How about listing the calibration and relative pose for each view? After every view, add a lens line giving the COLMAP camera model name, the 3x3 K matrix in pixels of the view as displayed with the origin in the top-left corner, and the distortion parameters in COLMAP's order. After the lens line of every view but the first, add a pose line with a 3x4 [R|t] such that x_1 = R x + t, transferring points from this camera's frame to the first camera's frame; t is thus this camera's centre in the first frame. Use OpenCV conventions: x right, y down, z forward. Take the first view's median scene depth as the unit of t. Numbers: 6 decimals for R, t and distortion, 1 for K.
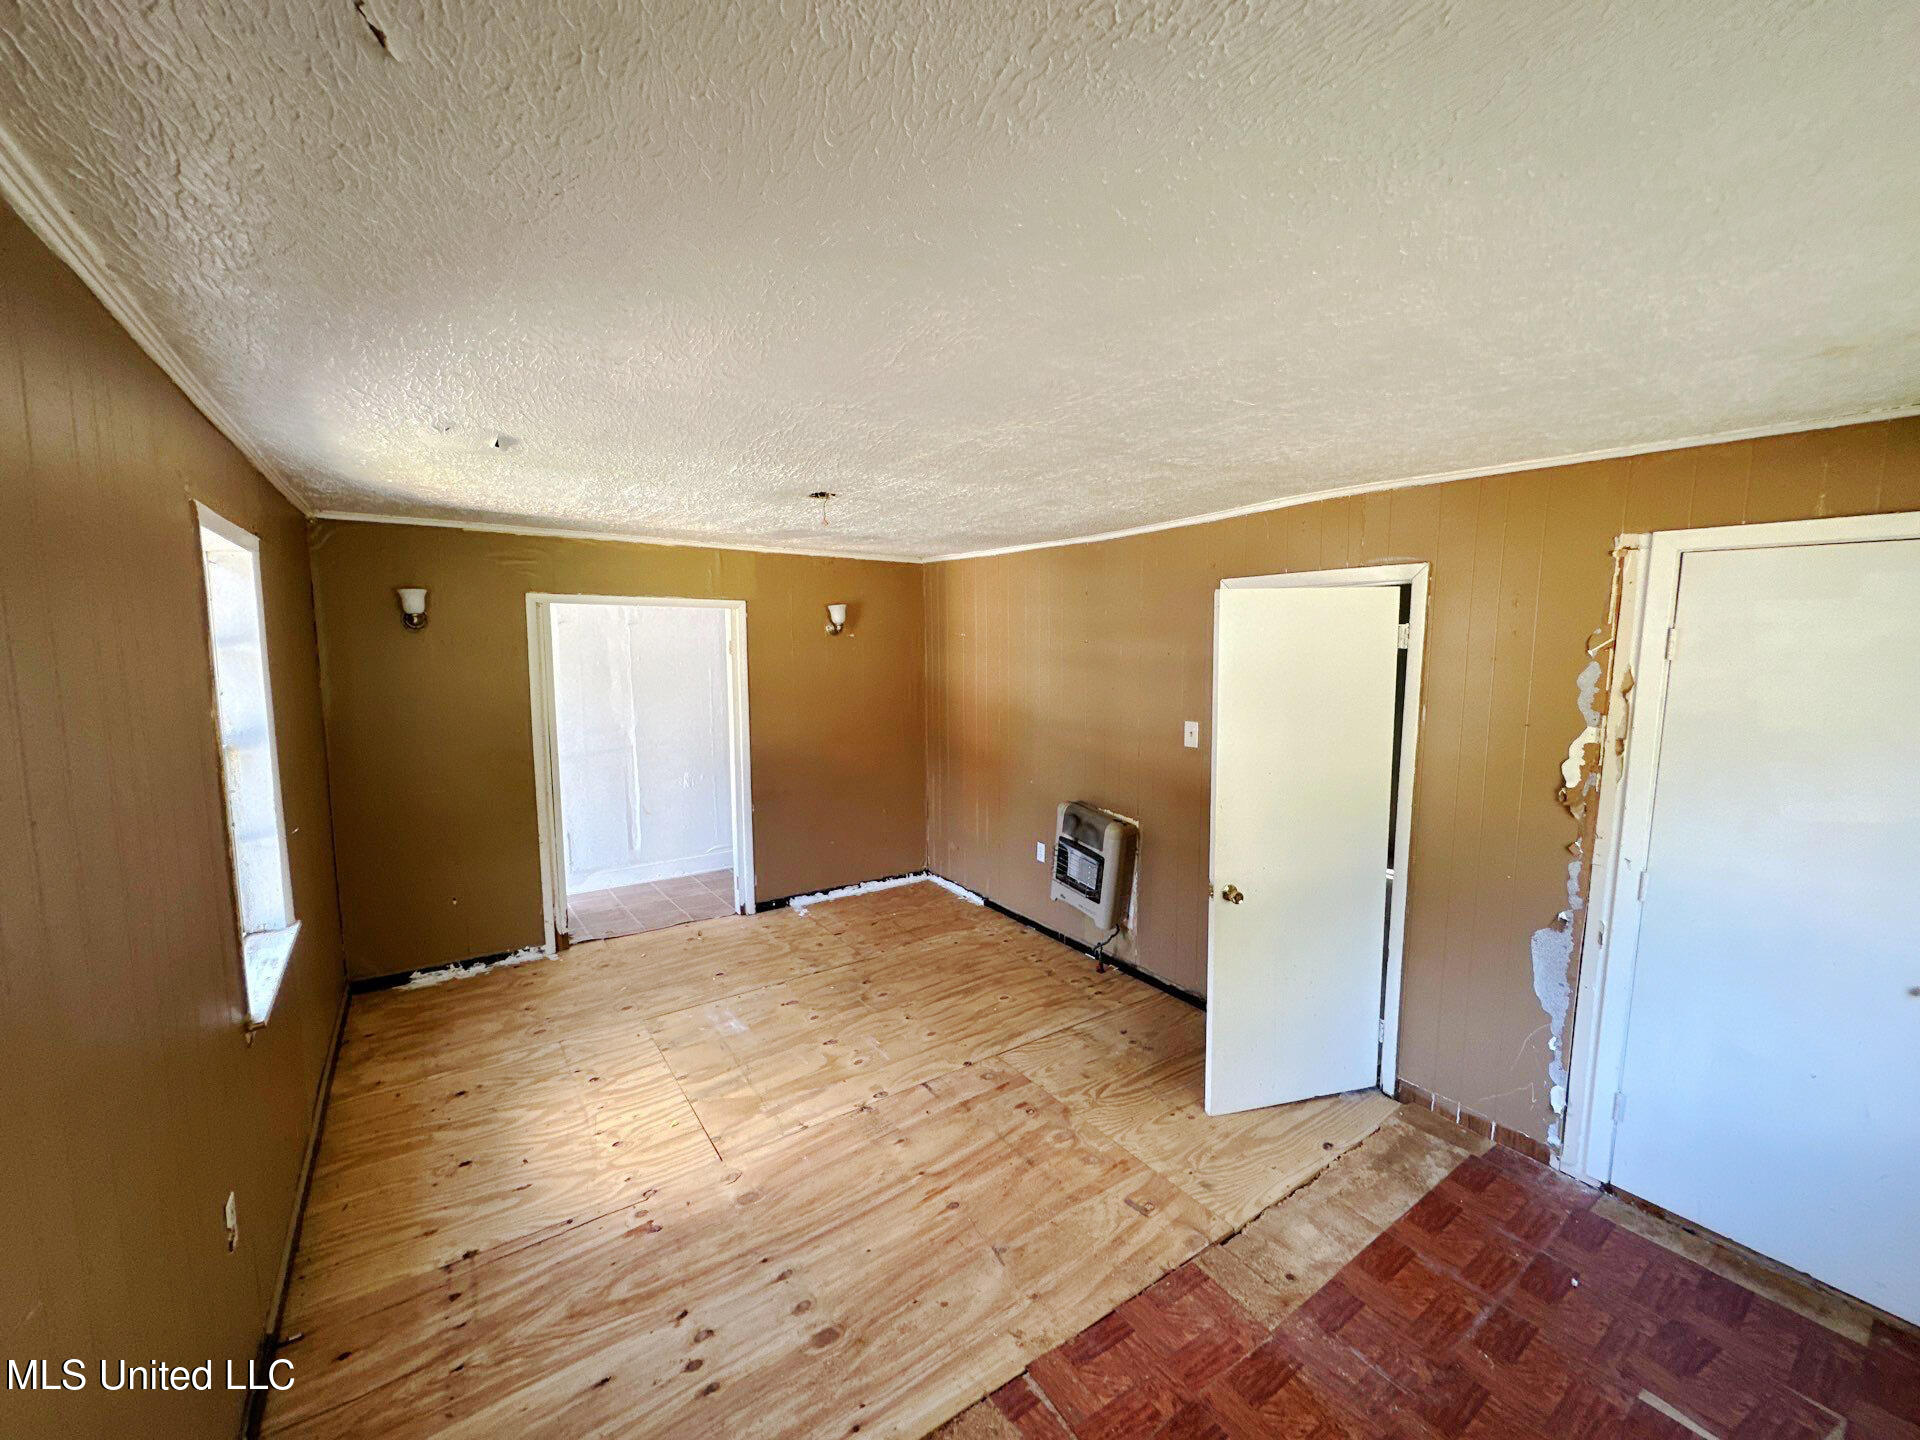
lens RADIAL K [[765.3, 0, 960.0], [0, 765.3, 720.0], [0, 0, 1]] dist [-0.002537, -0.000188]
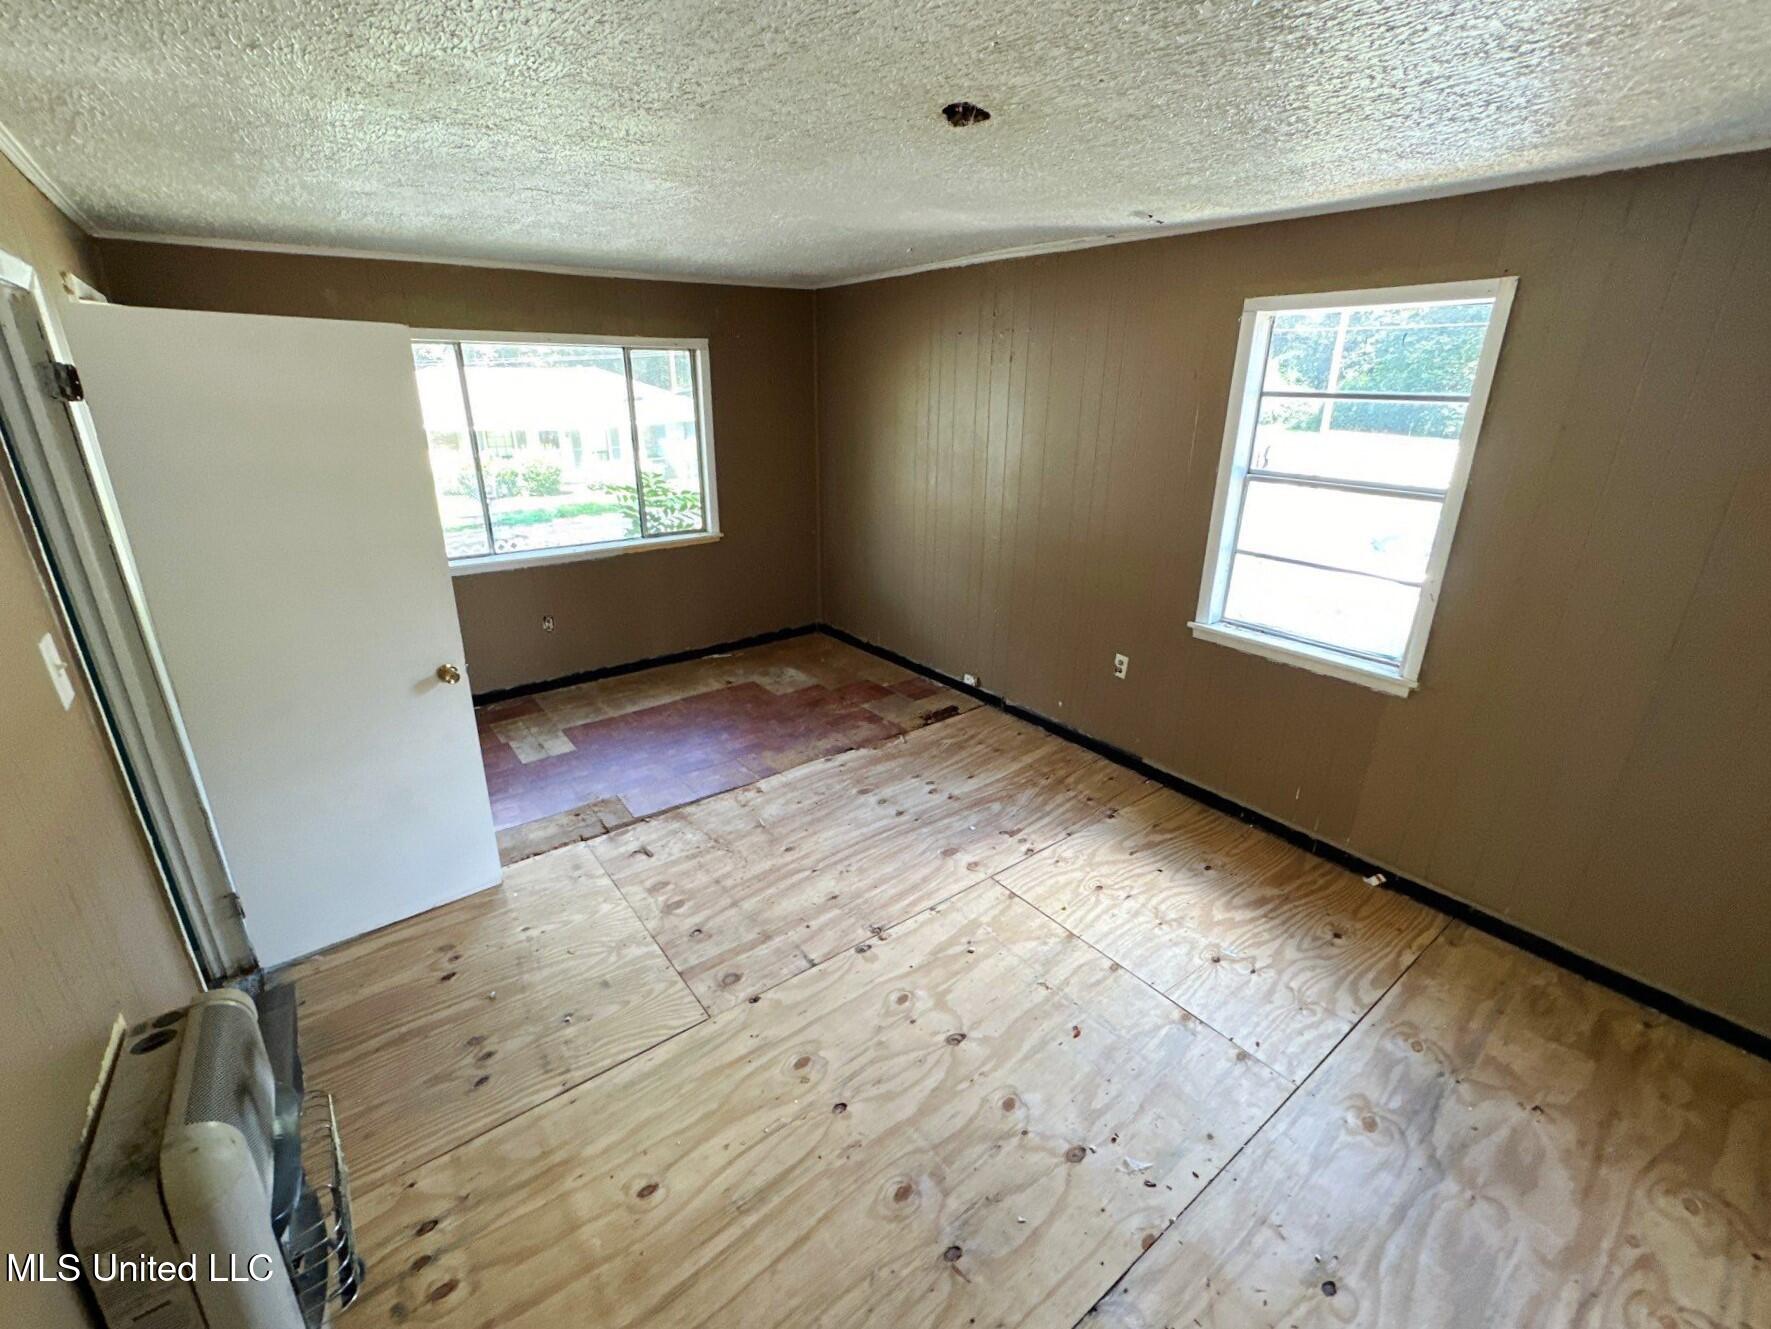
lens RADIAL K [[764.3, 0, 894.8], [0, 764.3, 660.9], [0, 0, 1]] dist [-0.002003, -0.000016]
pose [[-0.998099, 0.012289, -0.060397, -0.087171], [-0.015815, 0.896050, 0.443672, -0.175206], [0.059571, 0.443784, -0.894152, 1.555562]]
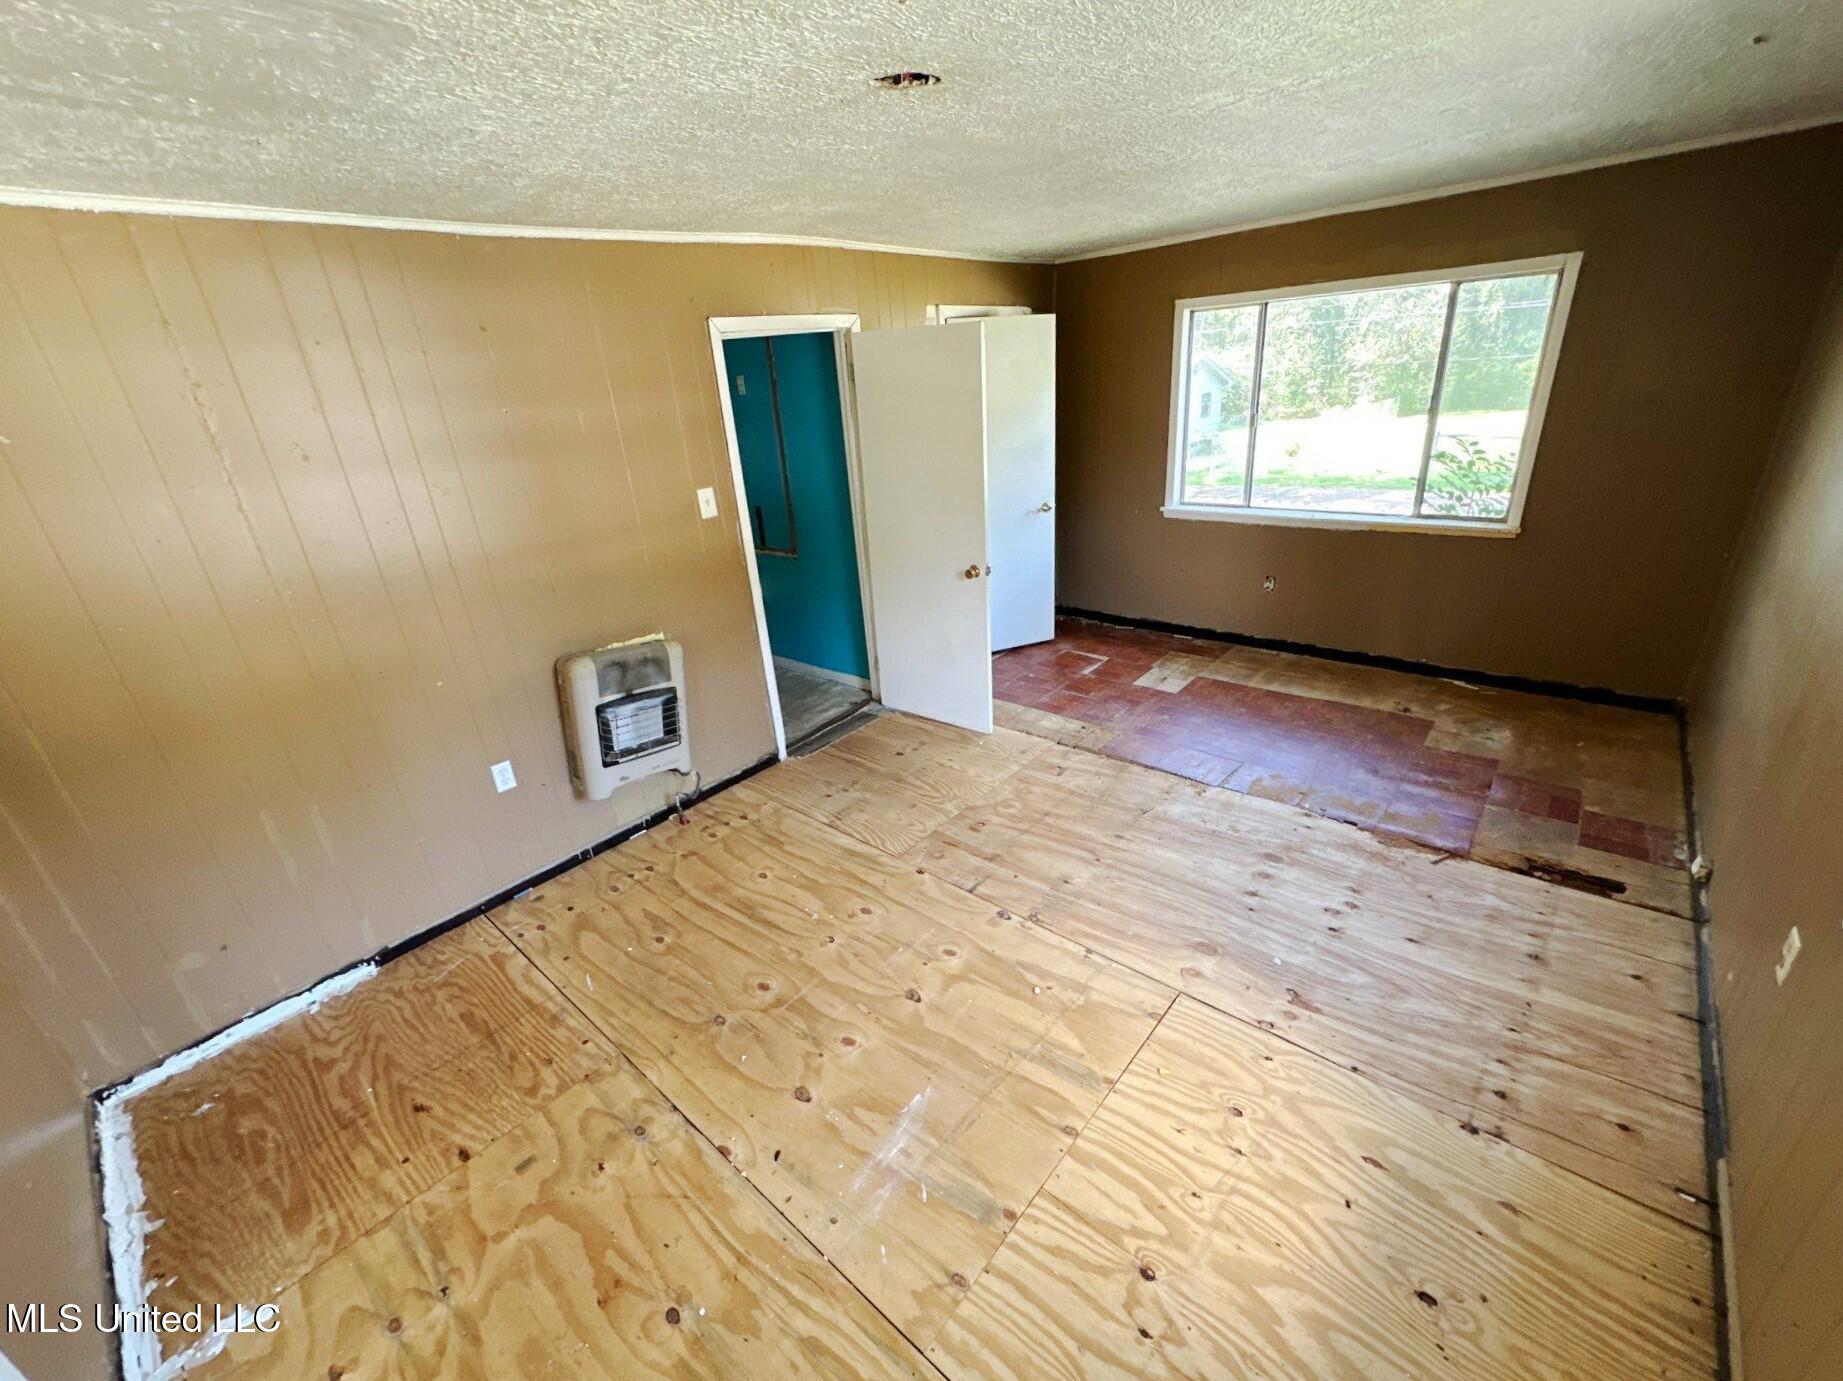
lens RADIAL K [[773.5, 0, 919.8], [0, 773.5, 688.4], [0, 0, 1]] dist [-0.004187, 0.000523]
pose [[-0.244771, -0.354670, 0.902383, -0.763955], [0.180683, 0.897706, 0.401842, -0.122051], [-0.952597, 0.261405, -0.155650, 1.112560]]
